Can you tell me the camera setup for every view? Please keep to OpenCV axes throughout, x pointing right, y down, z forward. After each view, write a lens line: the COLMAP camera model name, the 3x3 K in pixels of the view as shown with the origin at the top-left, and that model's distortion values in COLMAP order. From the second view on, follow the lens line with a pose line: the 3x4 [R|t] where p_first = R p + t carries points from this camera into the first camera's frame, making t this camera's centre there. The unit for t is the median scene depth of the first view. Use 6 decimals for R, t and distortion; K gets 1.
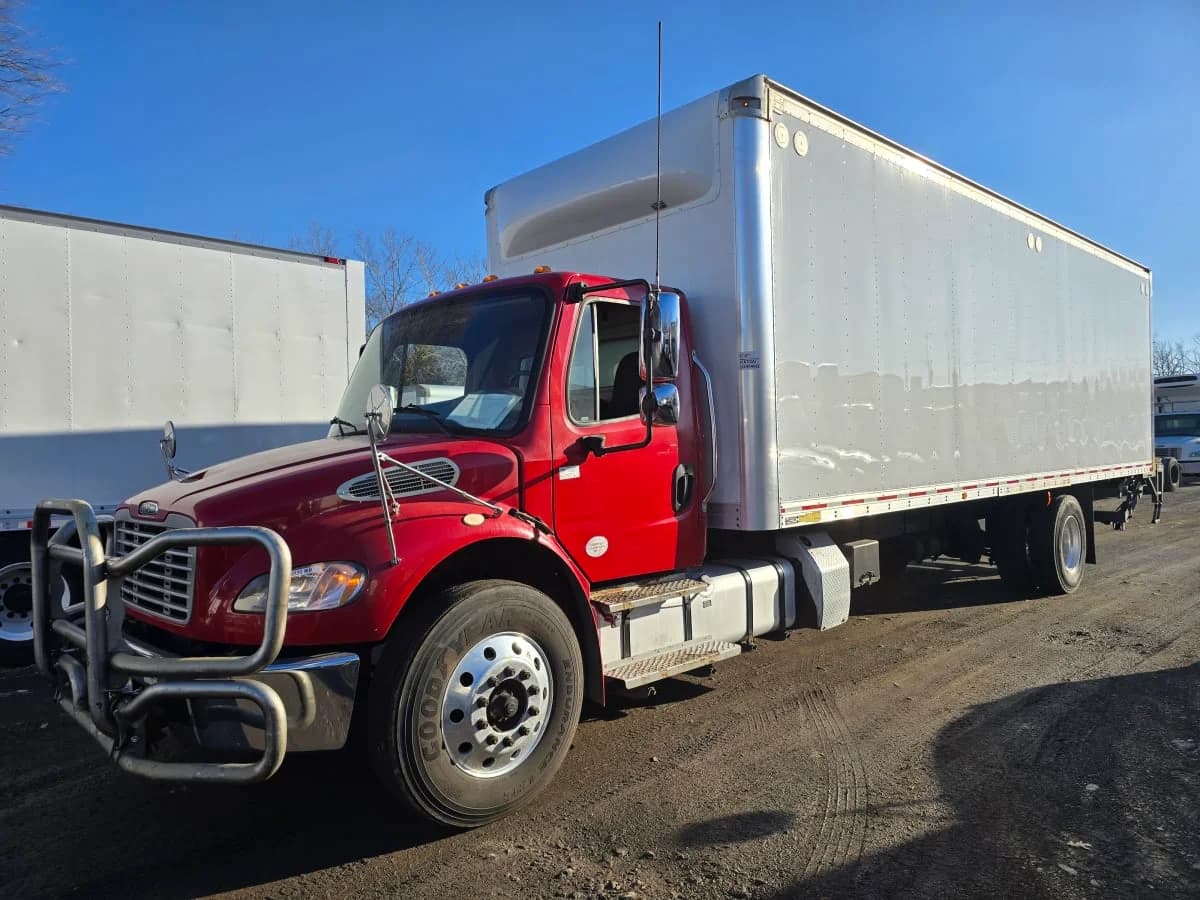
lens RADIAL K [[814.9, 0, 600.8], [0, 814.9, 443.4], [0, 0, 1]] dist [-0.021732, -0.008765]
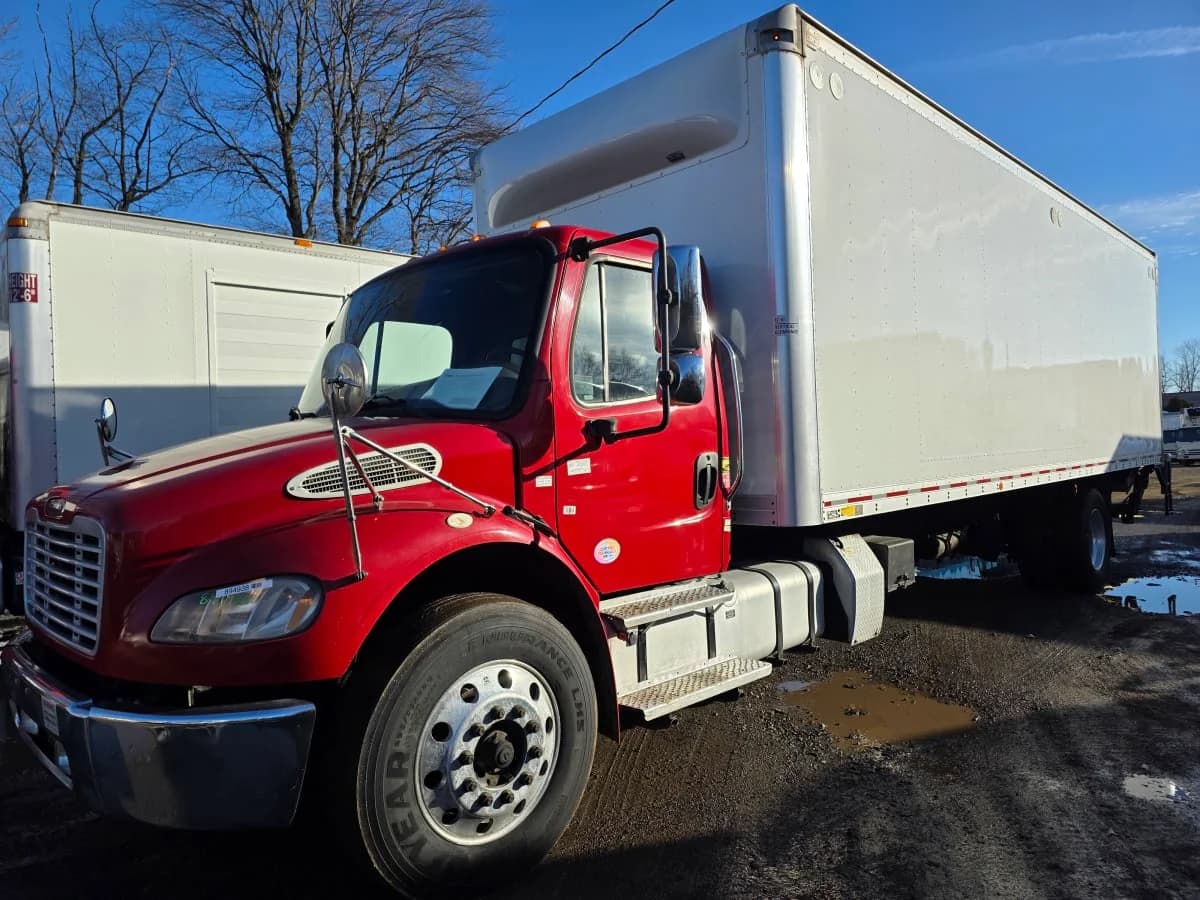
lens RADIAL K [[814.9, 0, 603.2], [0, 814.9, 445.3], [0, 0, 1]] dist [-0.021732, -0.008765]
pose [[0.999881, -0.005347, 0.014494, -0.021061], [0.005243, 0.999961, 0.007158, 0.012069], [-0.014531, -0.007082, 0.999869, 0.160090]]
